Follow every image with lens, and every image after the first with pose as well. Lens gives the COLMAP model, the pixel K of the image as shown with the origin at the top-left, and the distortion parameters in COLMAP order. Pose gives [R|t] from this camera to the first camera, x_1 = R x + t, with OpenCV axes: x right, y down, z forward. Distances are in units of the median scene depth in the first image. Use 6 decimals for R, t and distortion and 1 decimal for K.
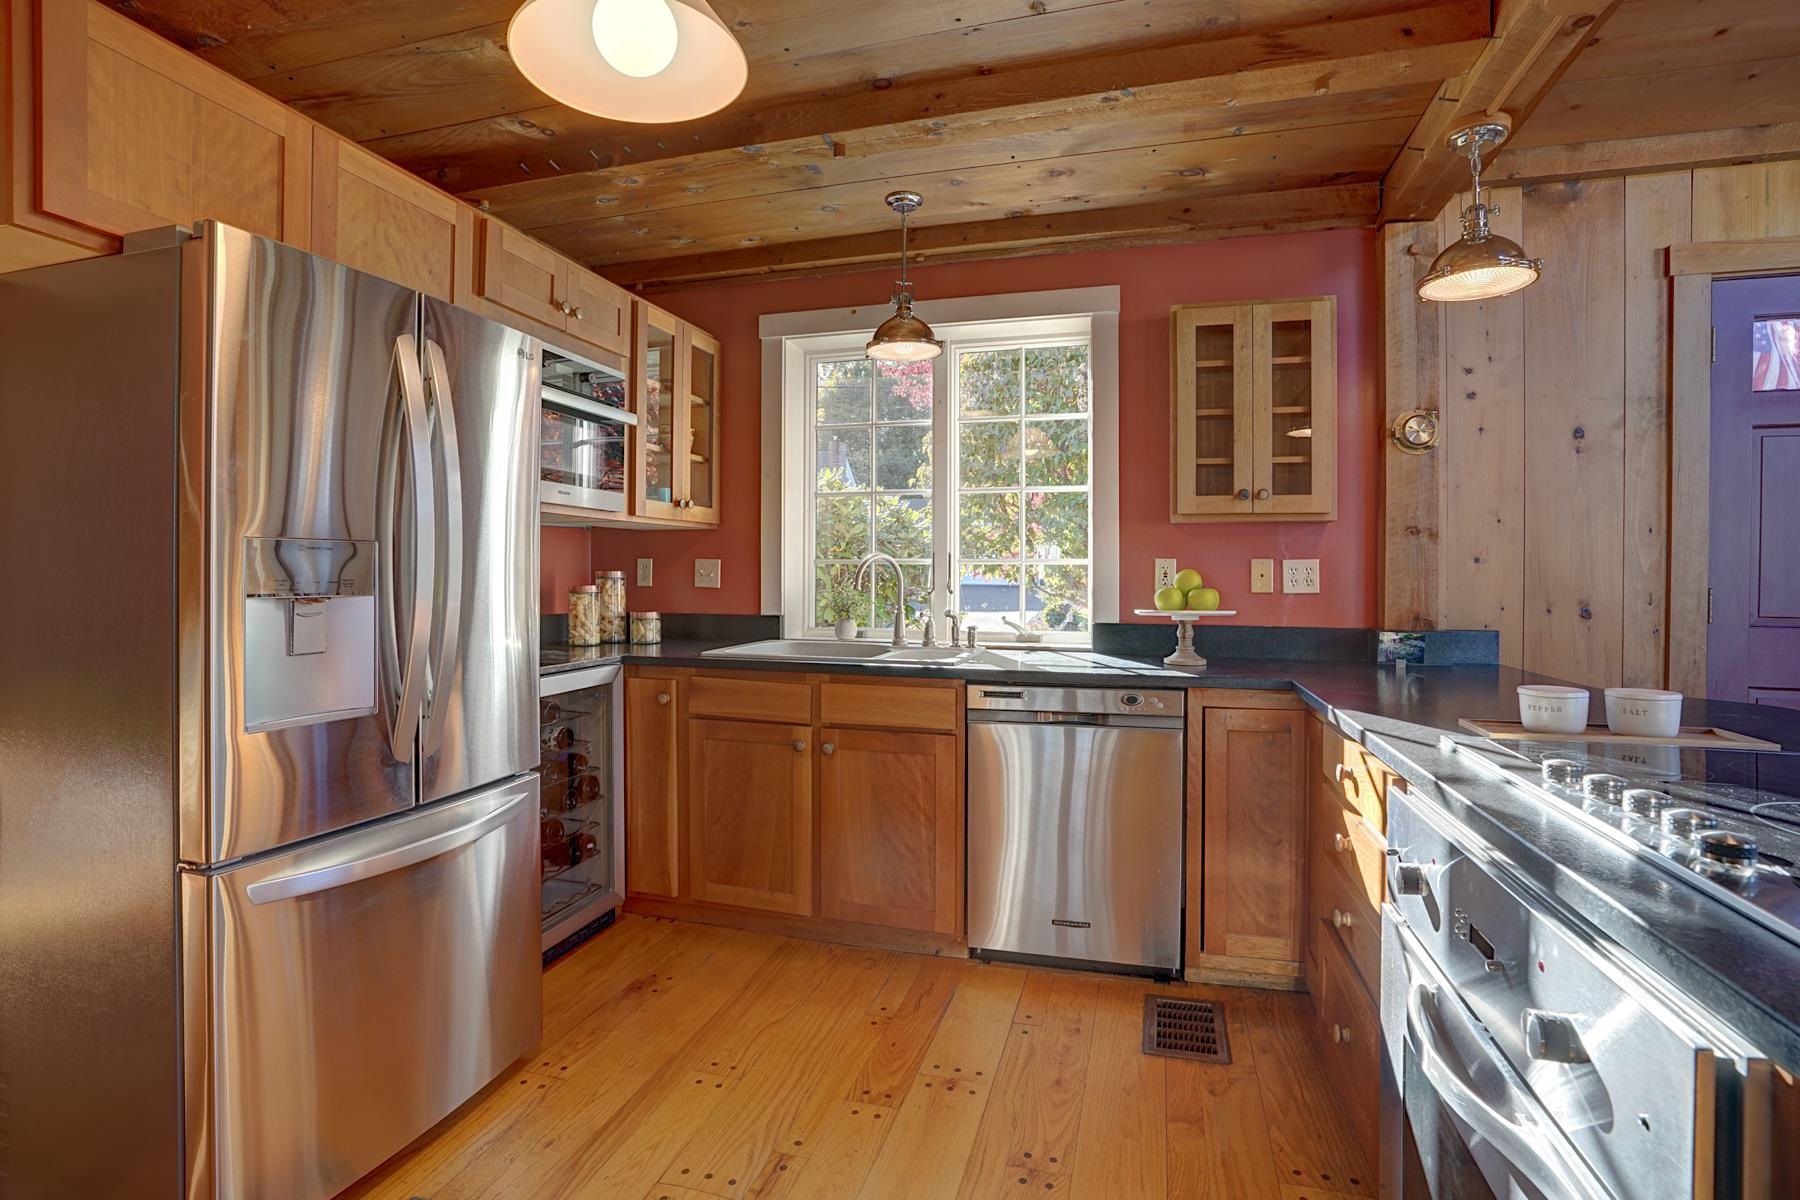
lens RADIAL K [[839.7, 0, 891.9], [0, 839.7, 573.7], [0, 0, 1]] dist [-0.056806, 0.018274]
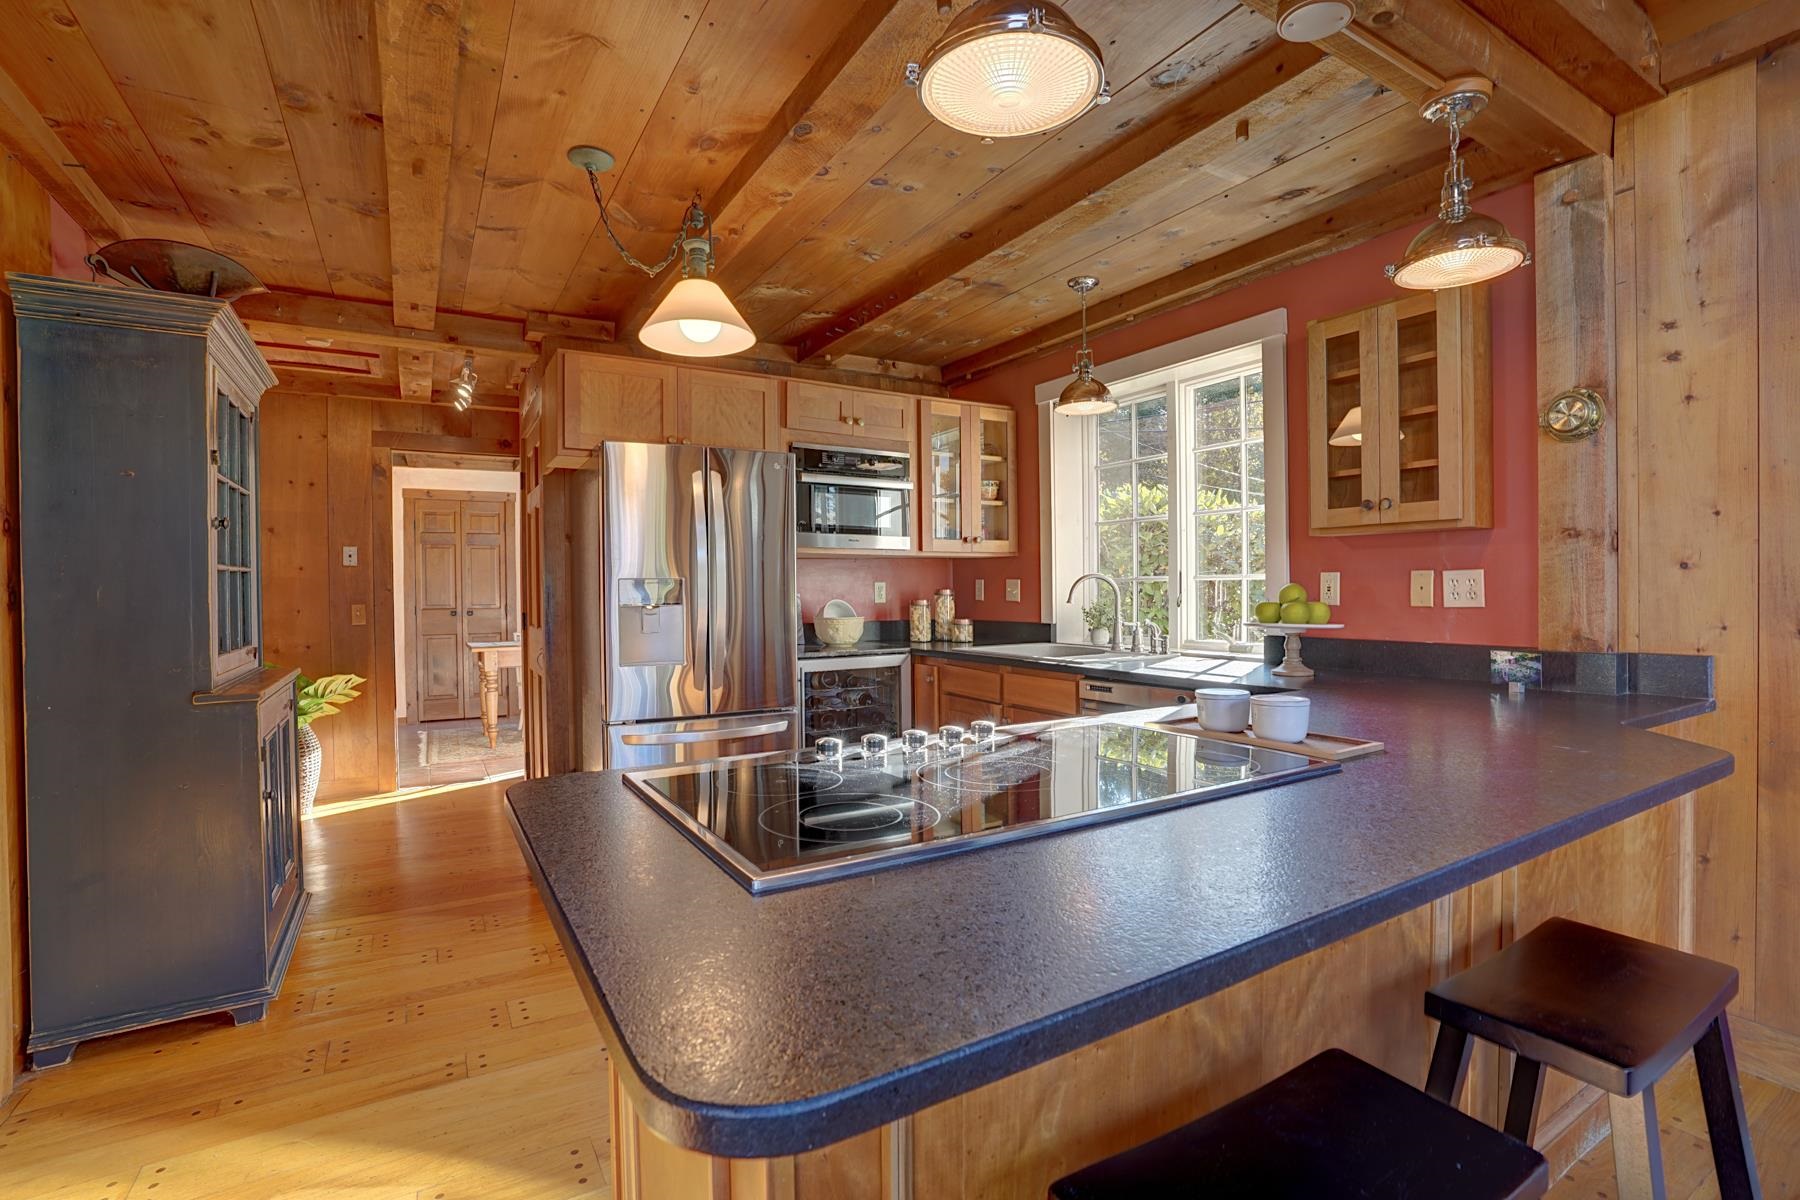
lens RADIAL K [[839.7, 0, 903.3], [0, 839.7, 597.3], [0, 0, 1]] dist [-0.056806, 0.018274]
pose [[0.732033, -0.003919, -0.681258, 0.692035], [0.008594, 0.999957, 0.003482, 0.004472], [0.681215, -0.008403, 0.732035, -0.076639]]
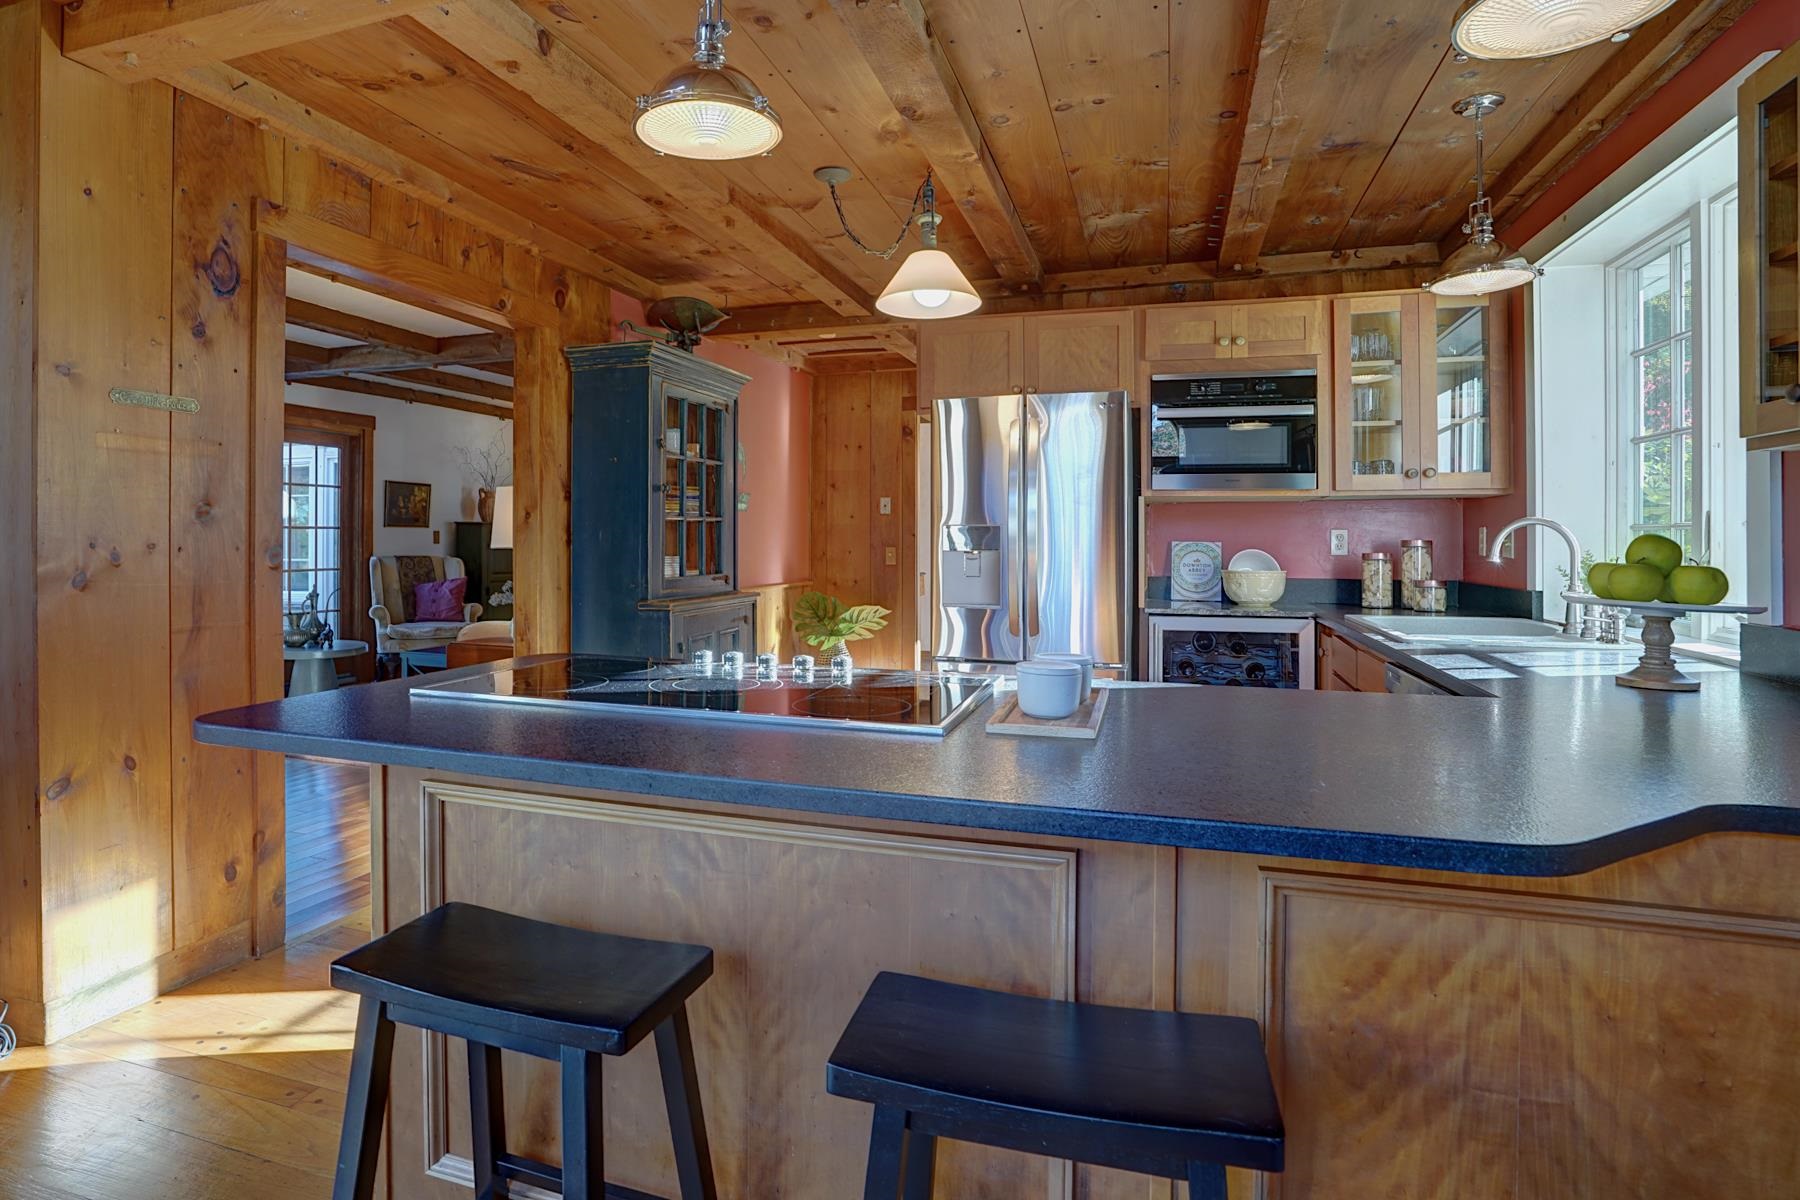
lens RADIAL K [[965.6, 0, 848.3], [0, 965.6, 534.9], [0, 0, 1]] dist [-0.027225, -0.000188]
pose [[-0.035788, -0.006651, -0.999337, 1.081315], [-0.005254, 0.999965, -0.006467, 0.002047], [0.999346, 0.005019, -0.035822, 0.418203]]
